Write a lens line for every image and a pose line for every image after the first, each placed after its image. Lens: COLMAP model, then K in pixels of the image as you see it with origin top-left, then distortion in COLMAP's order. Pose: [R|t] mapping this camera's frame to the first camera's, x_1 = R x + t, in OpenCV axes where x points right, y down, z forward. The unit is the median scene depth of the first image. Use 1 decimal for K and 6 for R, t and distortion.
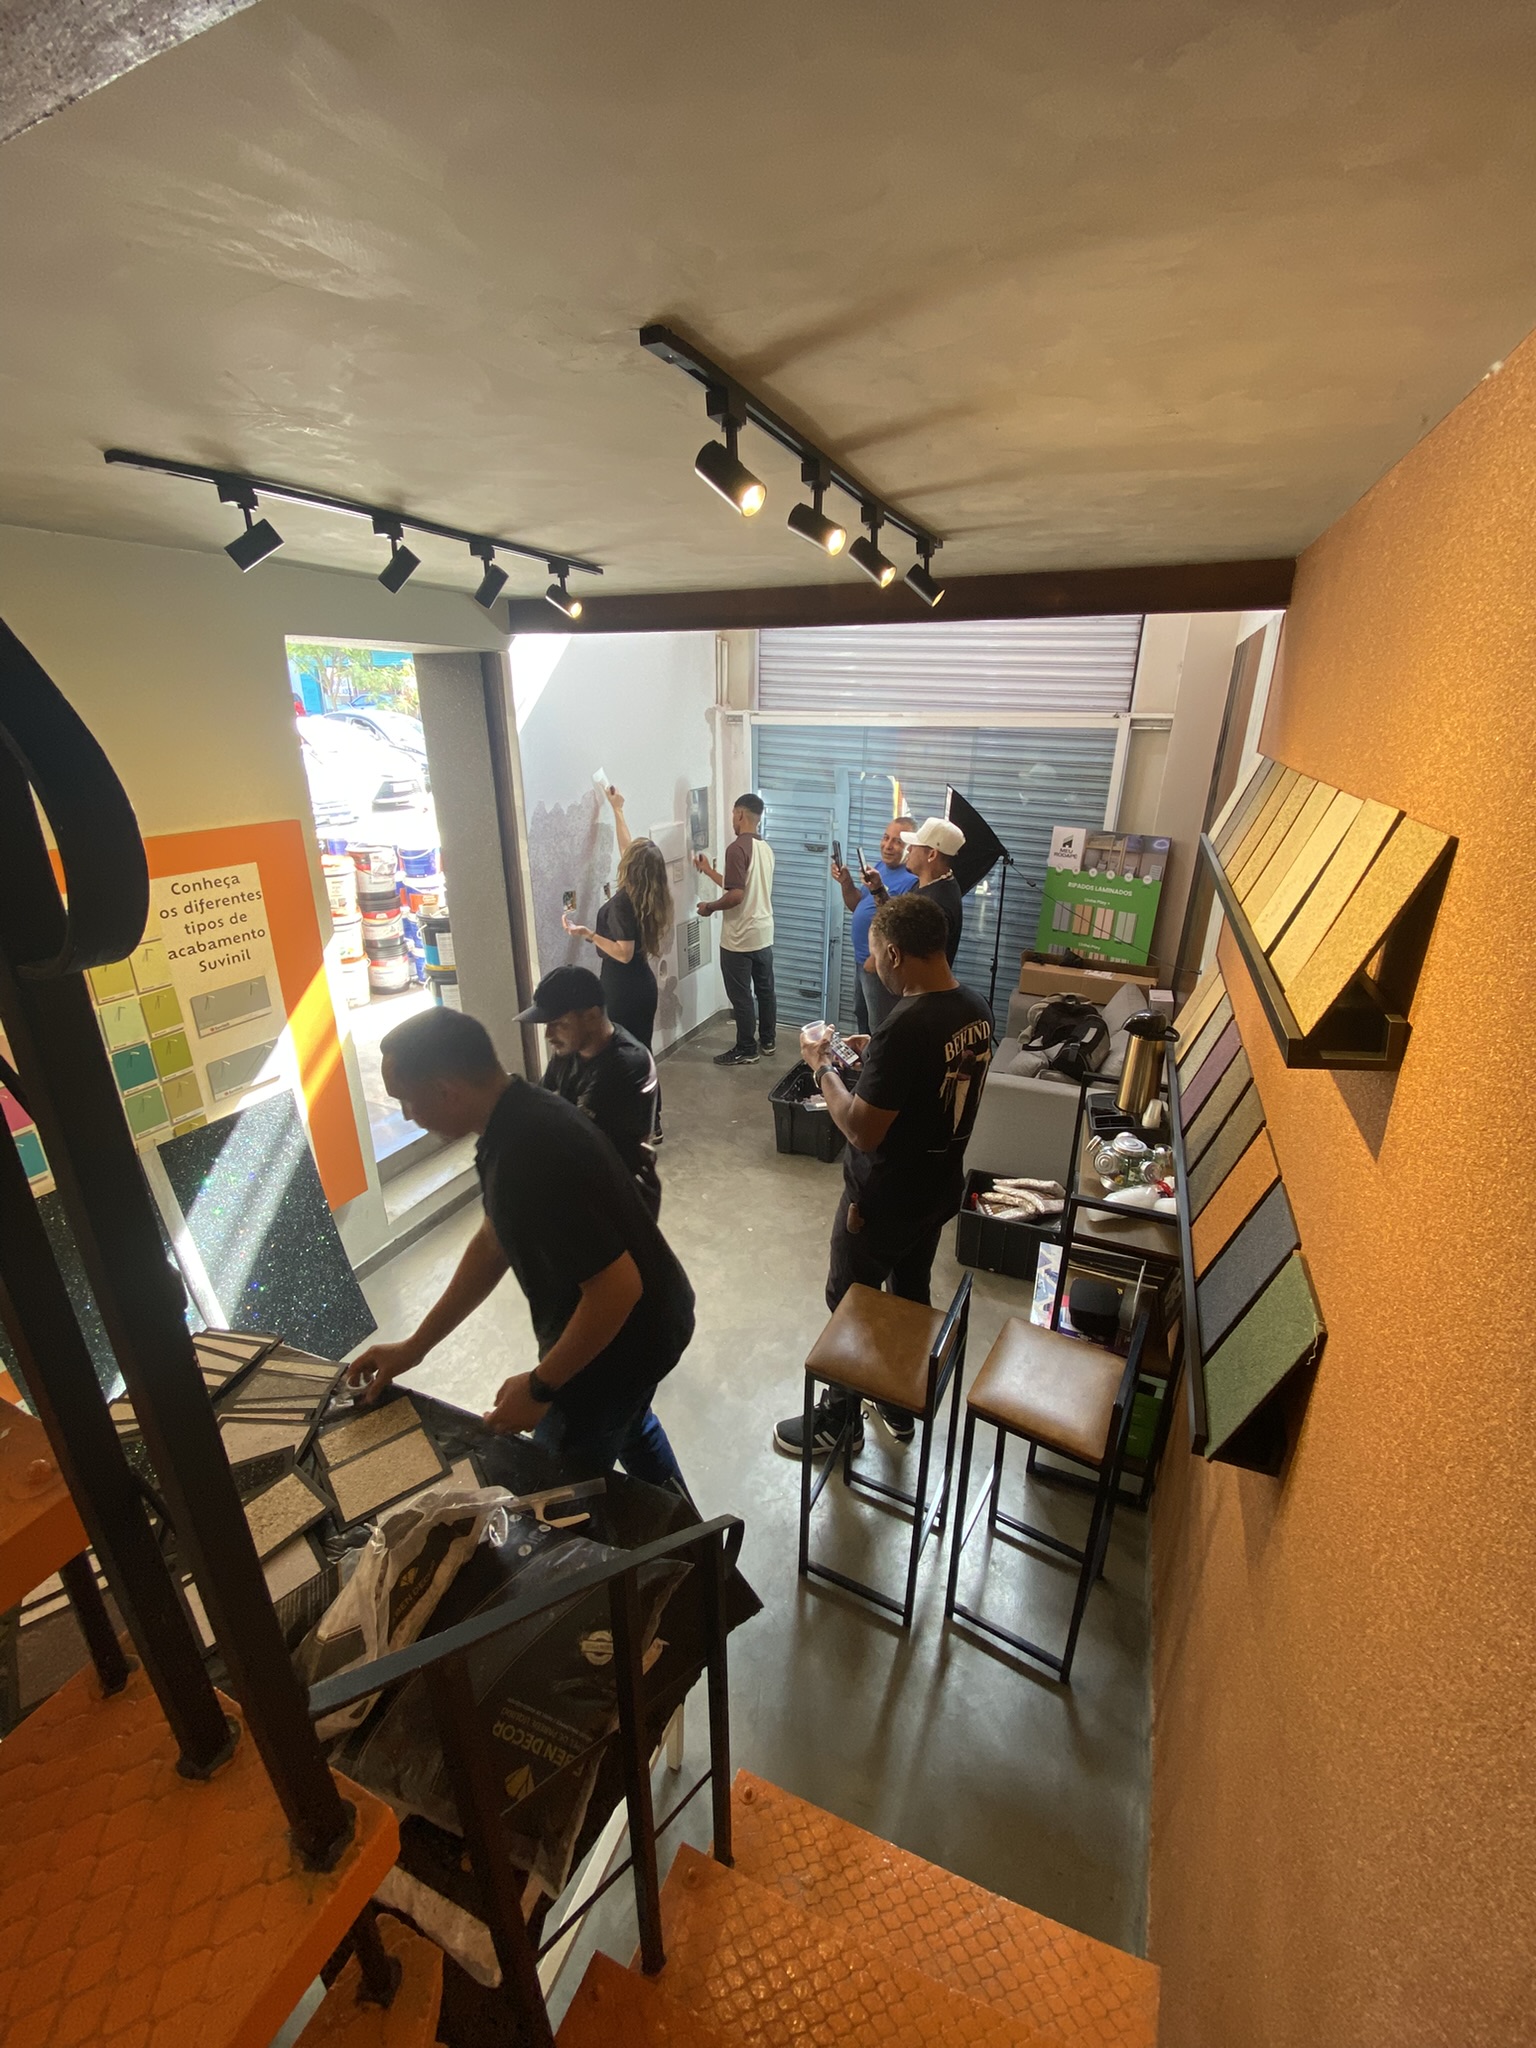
lens RADIAL K [[827.9, 0, 763.5], [0, 827.9, 1013.0], [0, 0, 1]] dist [0.019400, -0.019206]
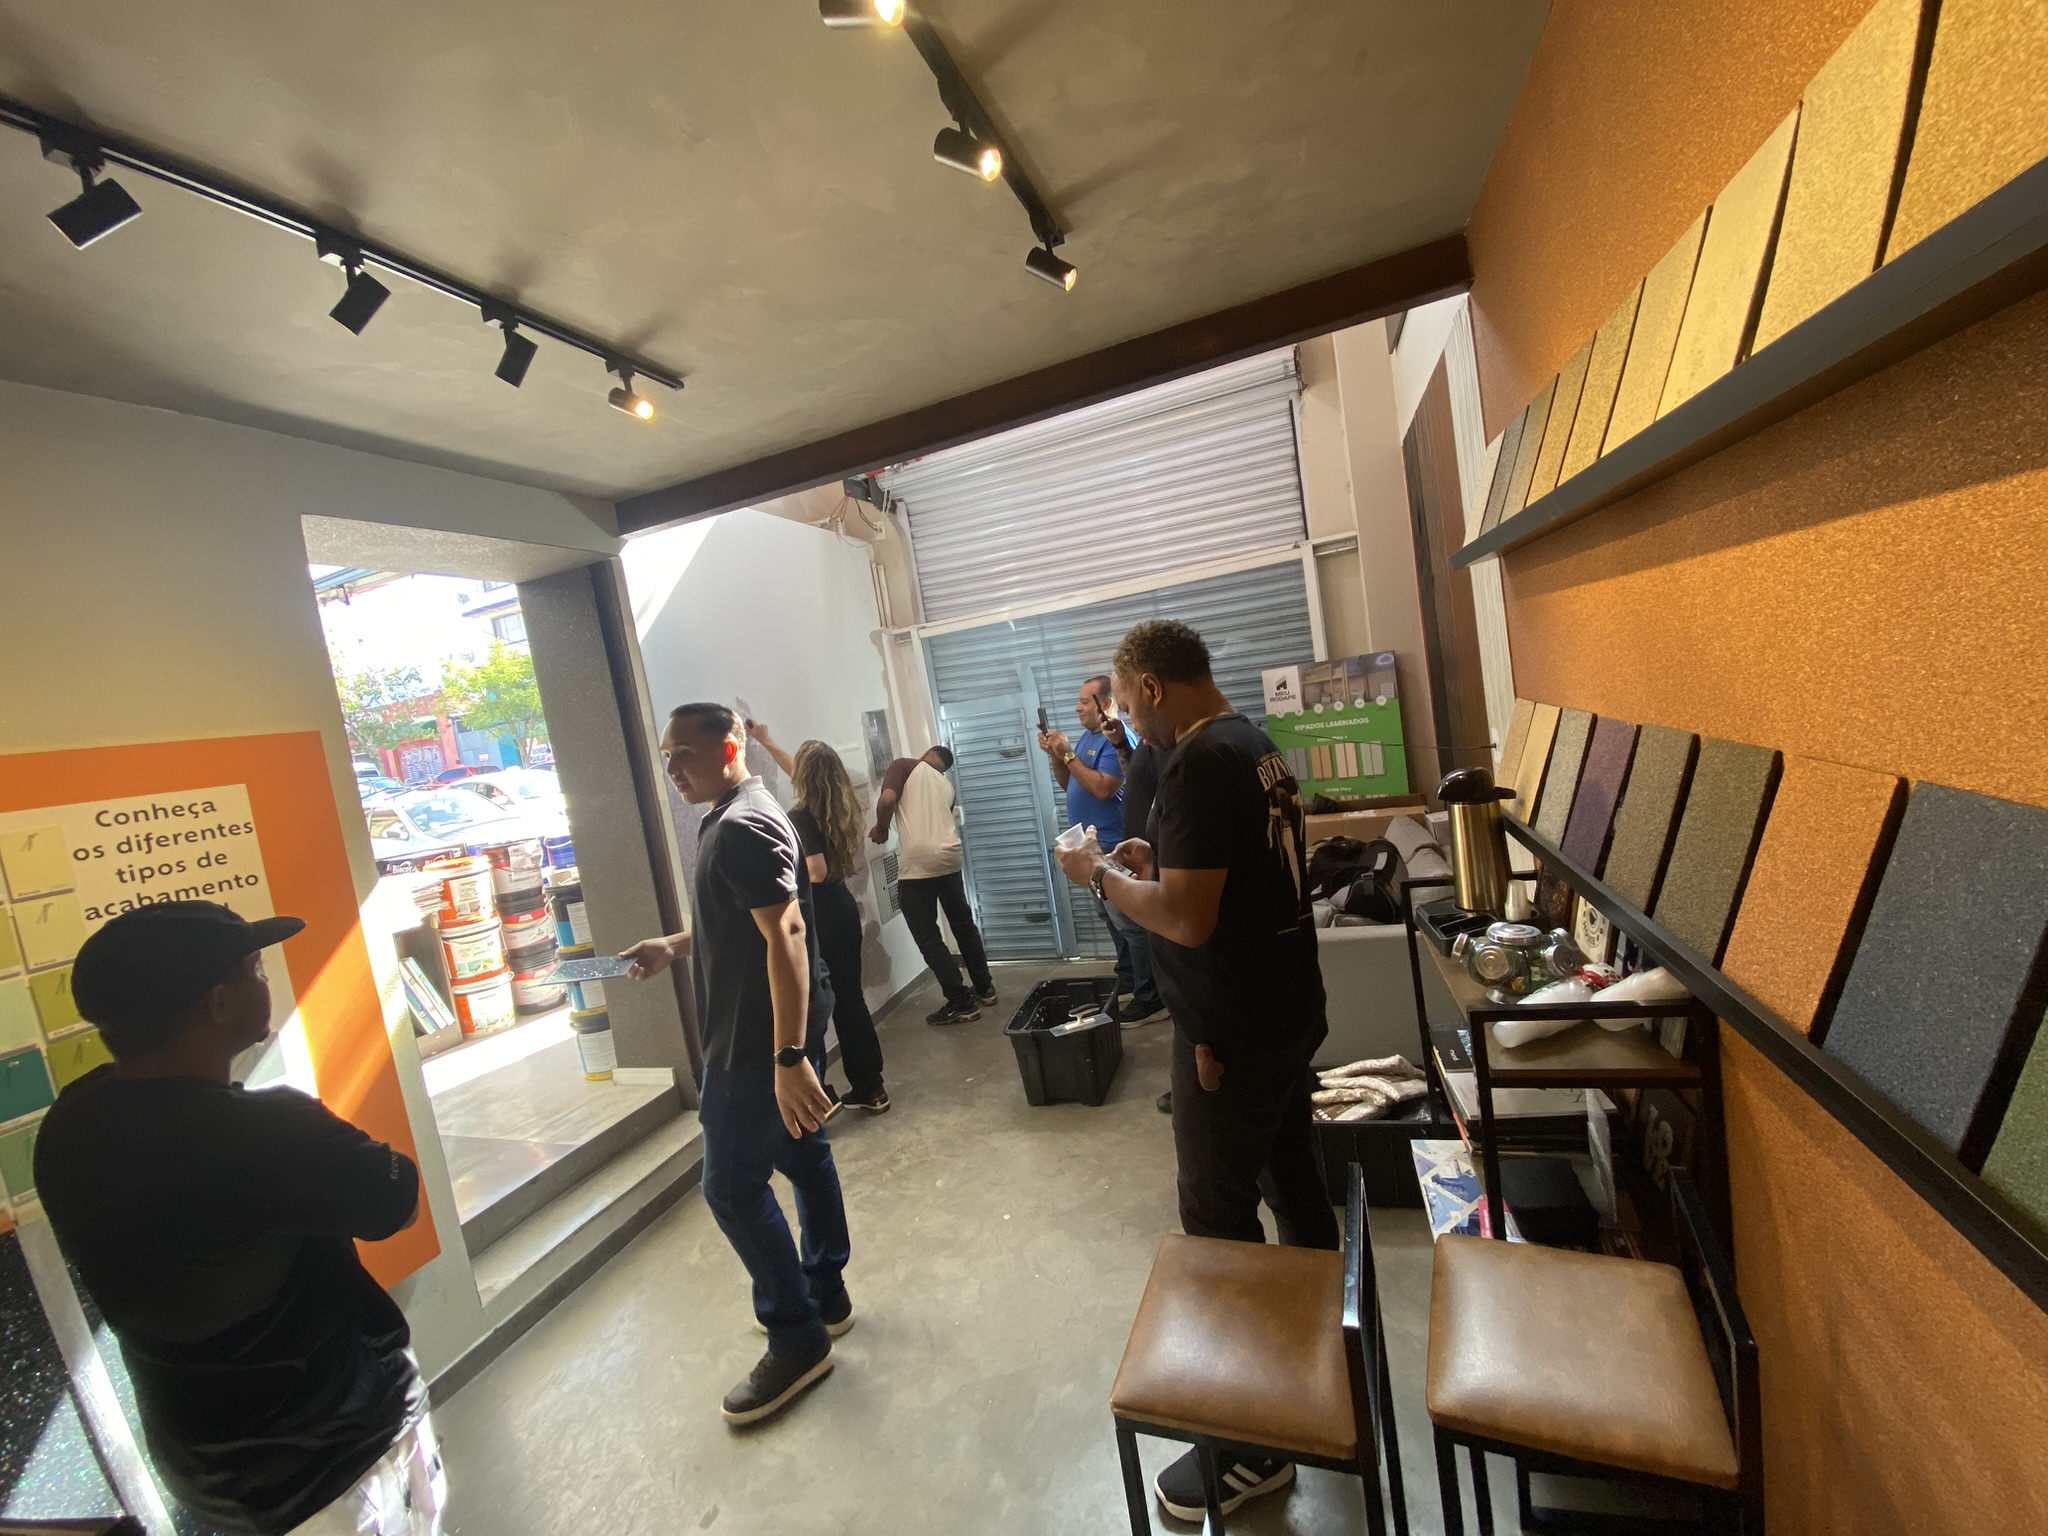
lens RADIAL K [[827.9, 0, 1011.8], [0, 827.9, 763.9], [0, 0, 1]] dist [0.019400, -0.019206]
pose [[0.983222, -0.174088, 0.054479, 0.014539], [0.182392, 0.942886, -0.278747, 0.082681], [-0.002841, 0.284007, 0.958818, 0.178310]]
